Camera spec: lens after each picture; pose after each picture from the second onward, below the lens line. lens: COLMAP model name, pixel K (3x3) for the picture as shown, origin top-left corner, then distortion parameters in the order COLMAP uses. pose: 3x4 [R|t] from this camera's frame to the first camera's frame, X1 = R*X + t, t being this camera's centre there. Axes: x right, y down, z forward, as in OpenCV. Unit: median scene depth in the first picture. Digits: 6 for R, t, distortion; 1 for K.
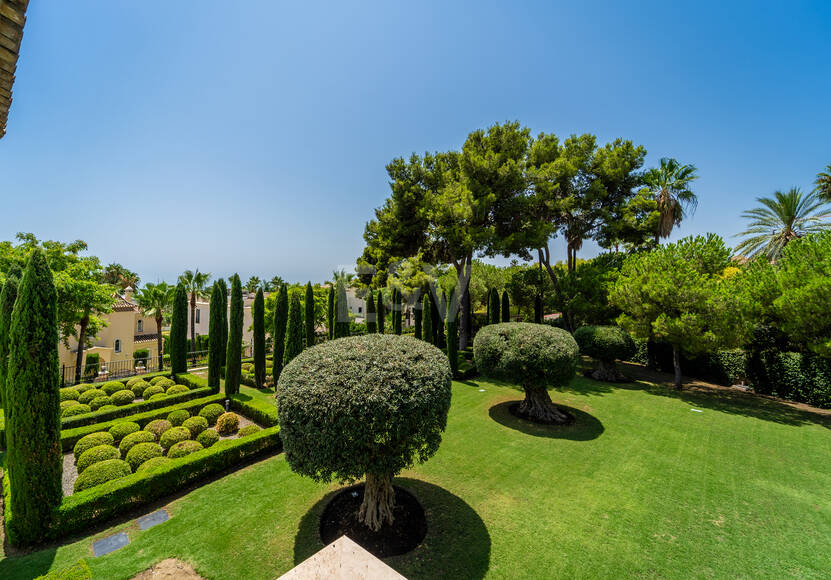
lens RADIAL K [[375.5, 0, 385.1], [0, 375.5, 275.7], [0, 0, 1]] dist [0.003630, -0.000079]
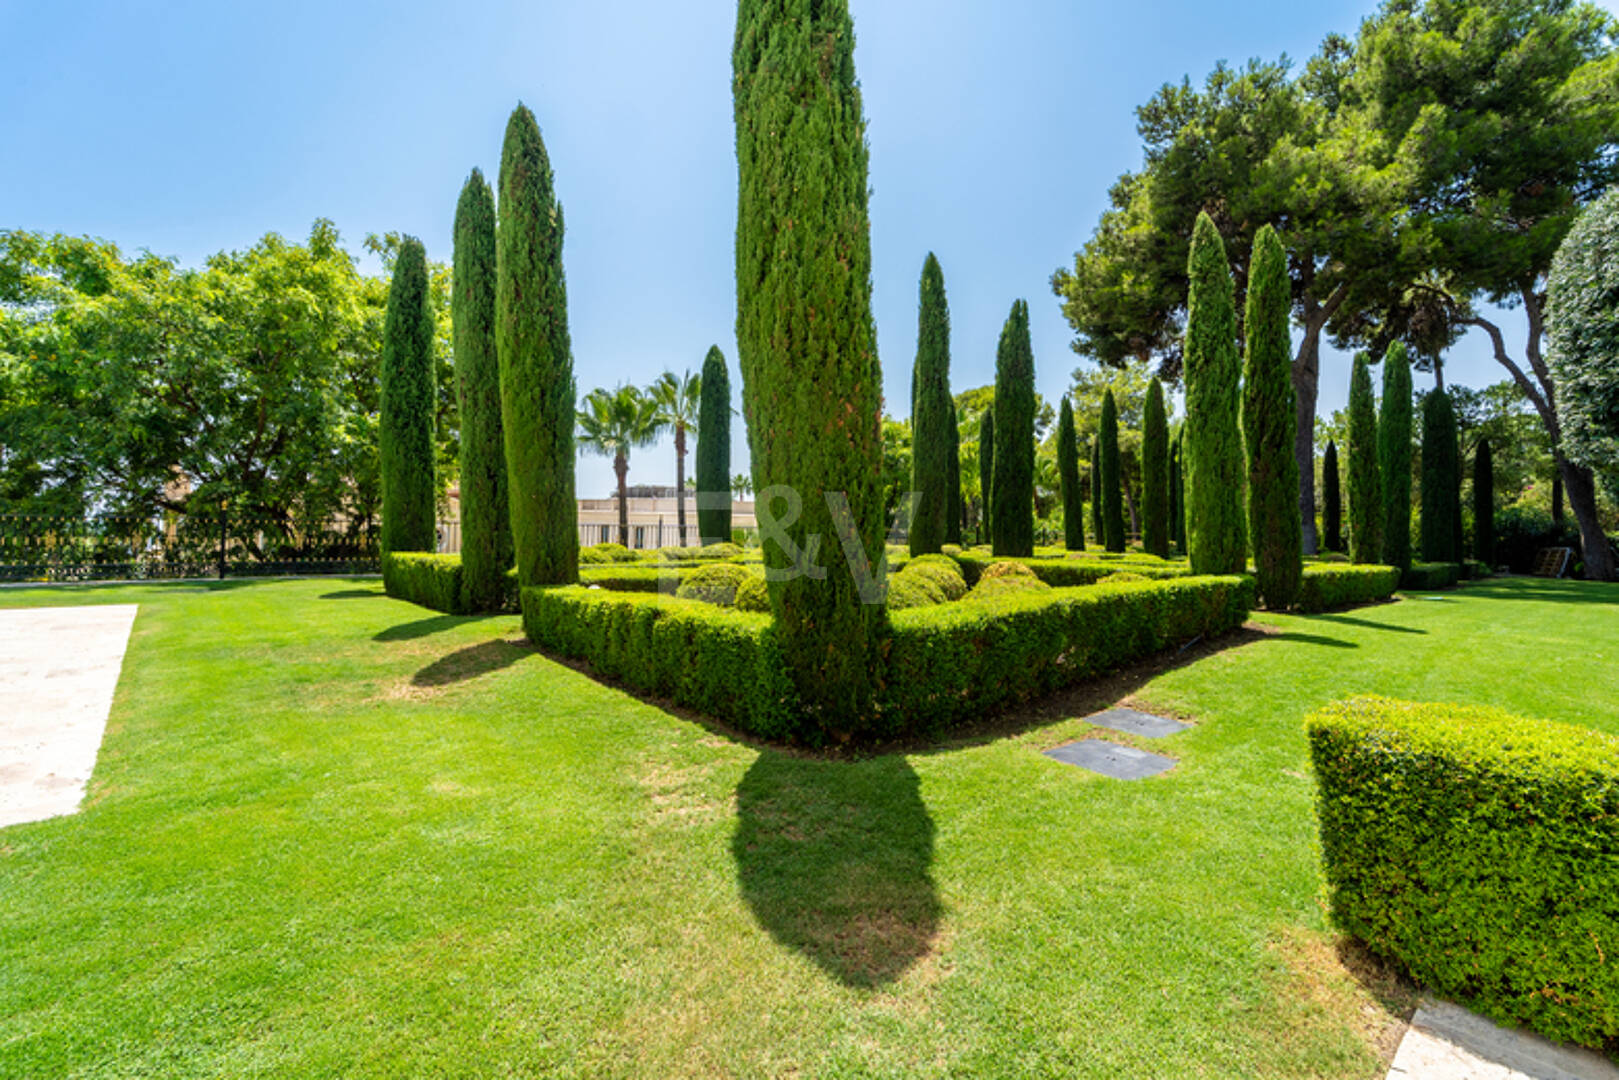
lens RADIAL K [[760.4, 0, 810.3], [0, 760.4, 512.0], [0, 0, 1]] dist [-0.001115, -0.000305]
pose [[0.992036, 0.006891, -0.125764, -0.268022], [-0.006371, 0.999969, 0.004539, 0.163649], [0.125791, -0.003702, 0.992050, 0.137146]]
